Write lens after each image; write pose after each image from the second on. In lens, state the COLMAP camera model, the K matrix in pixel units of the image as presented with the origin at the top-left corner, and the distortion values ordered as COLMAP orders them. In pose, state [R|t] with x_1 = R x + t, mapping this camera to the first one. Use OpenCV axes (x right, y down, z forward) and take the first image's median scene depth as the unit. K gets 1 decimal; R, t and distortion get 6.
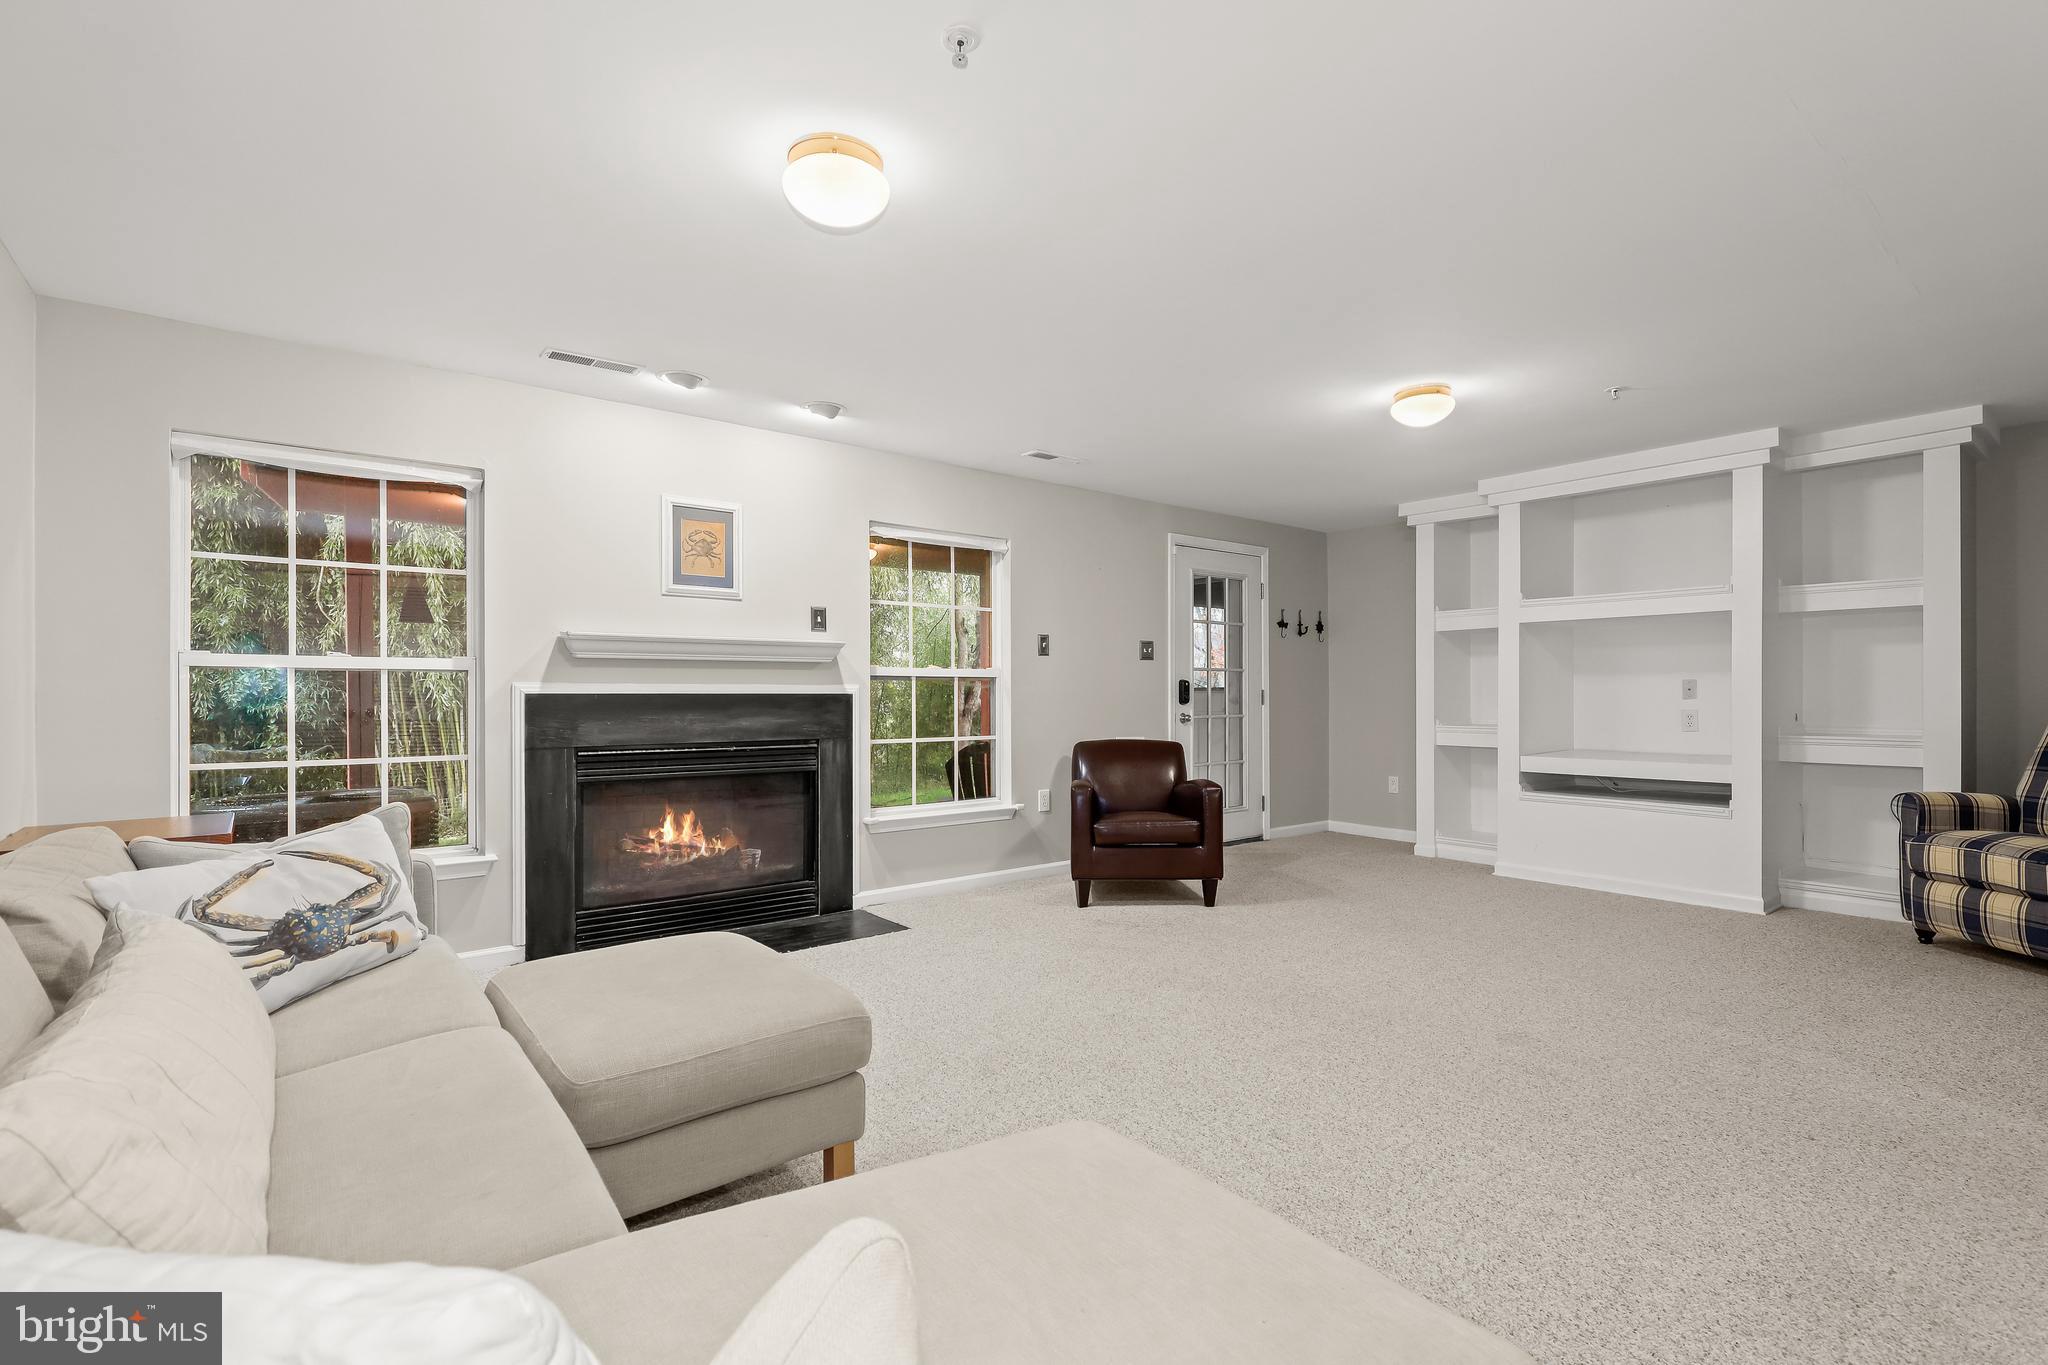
lens RADIAL K [[932.1, 0, 1032.0], [0, 932.1, 687.9], [0, 0, 1]] dist [0.002073, 0.000432]
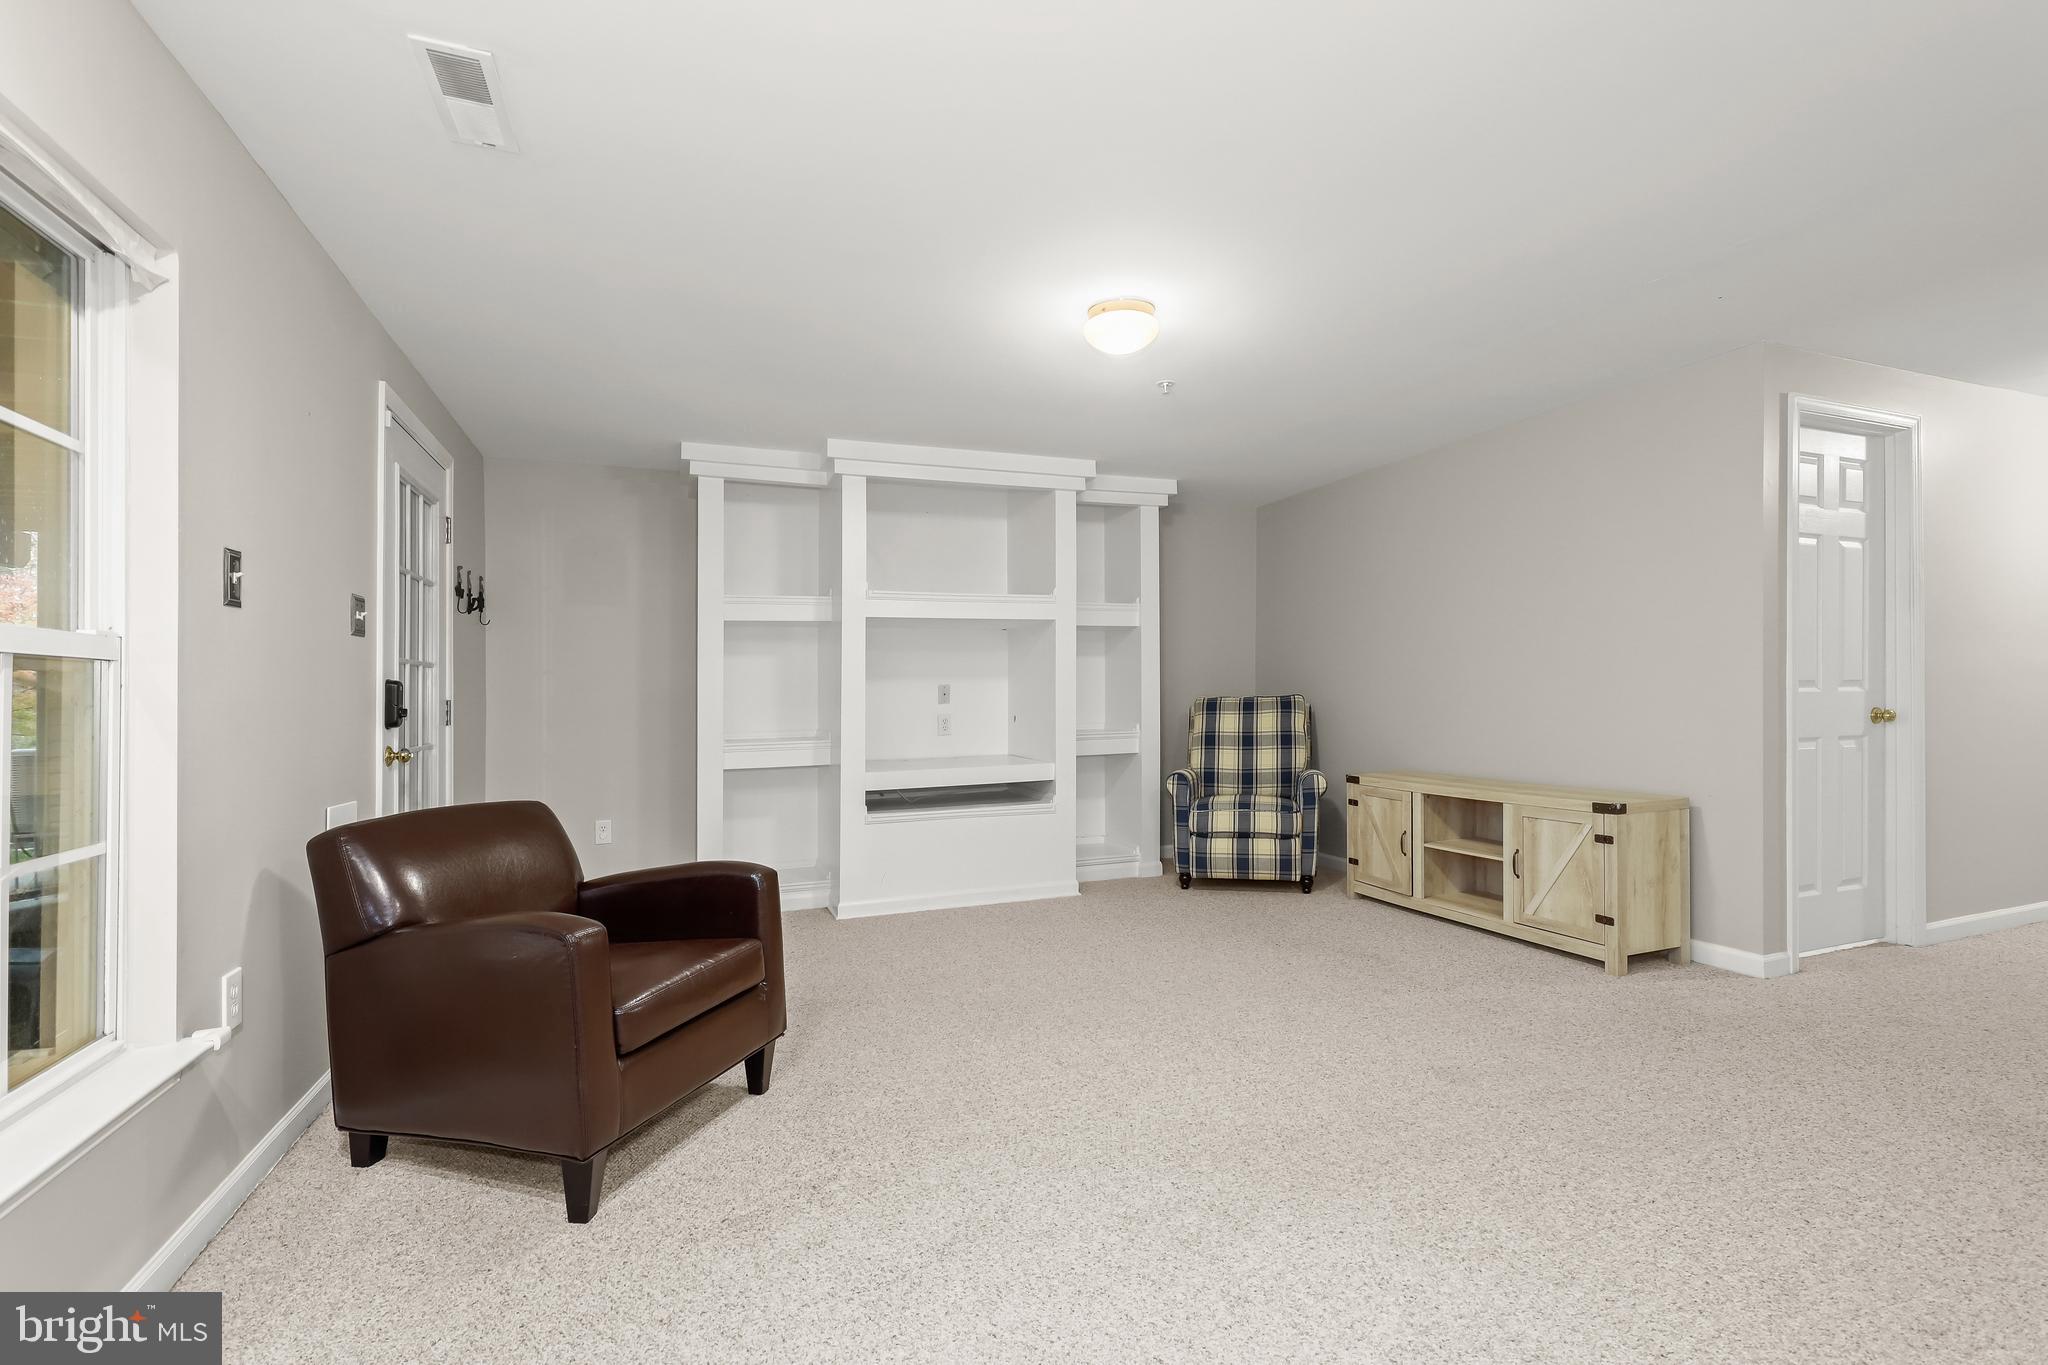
lens RADIAL K [[932.1, 0, 1038.6], [0, 932.1, 694.0], [0, 0, 1]] dist [0.002073, 0.000432]
pose [[0.304341, -0.001363, 0.952562, -0.302657], [0.010595, 0.999942, -0.001954, 0.005168], [-0.952504, 0.010687, 0.304338, 0.734148]]
